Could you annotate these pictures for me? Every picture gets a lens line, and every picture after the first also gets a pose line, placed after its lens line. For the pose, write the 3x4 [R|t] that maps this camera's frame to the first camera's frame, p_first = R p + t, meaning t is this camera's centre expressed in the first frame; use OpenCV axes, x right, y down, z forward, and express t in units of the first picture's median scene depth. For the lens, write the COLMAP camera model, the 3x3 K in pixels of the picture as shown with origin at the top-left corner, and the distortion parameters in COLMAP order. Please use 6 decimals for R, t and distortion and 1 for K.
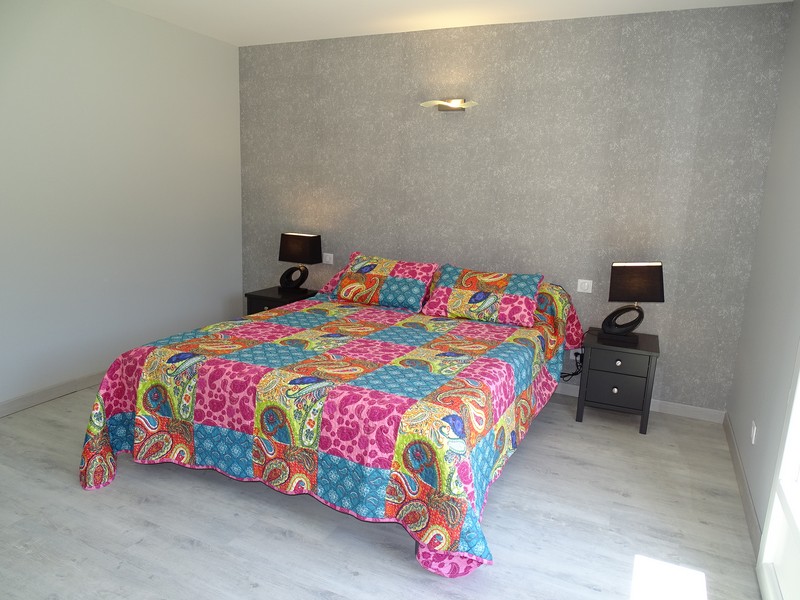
lens RADIAL K [[568.3, 0, 400.3], [0, 568.3, 298.3], [0, 0, 1]] dist [0.016624, -0.005988]
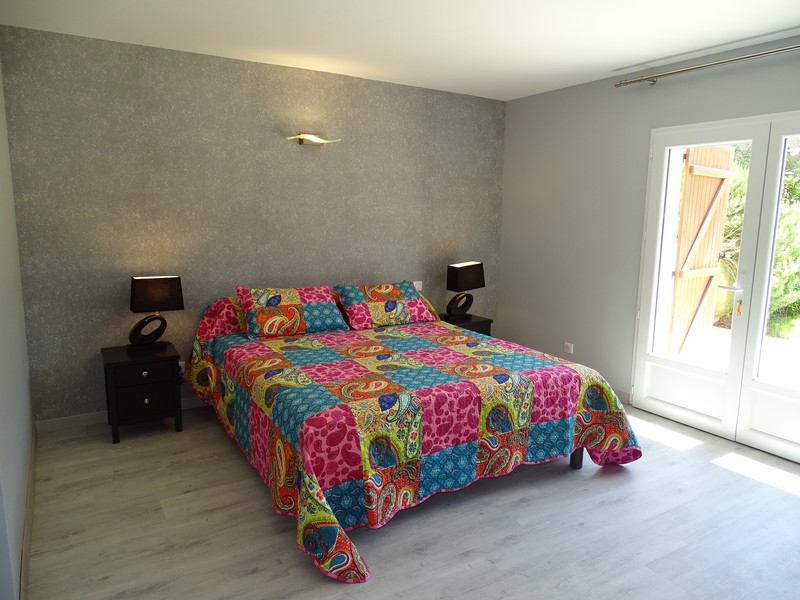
lens RADIAL K [[568.3, 0, 398.9], [0, 568.3, 301.2], [0, 0, 1]] dist [0.016624, -0.005988]
pose [[0.555979, -0.157454, 0.816147, -0.849238], [0.173758, 0.982217, 0.071125, -0.096592], [-0.812832, 0.102268, 0.573450, 0.308960]]
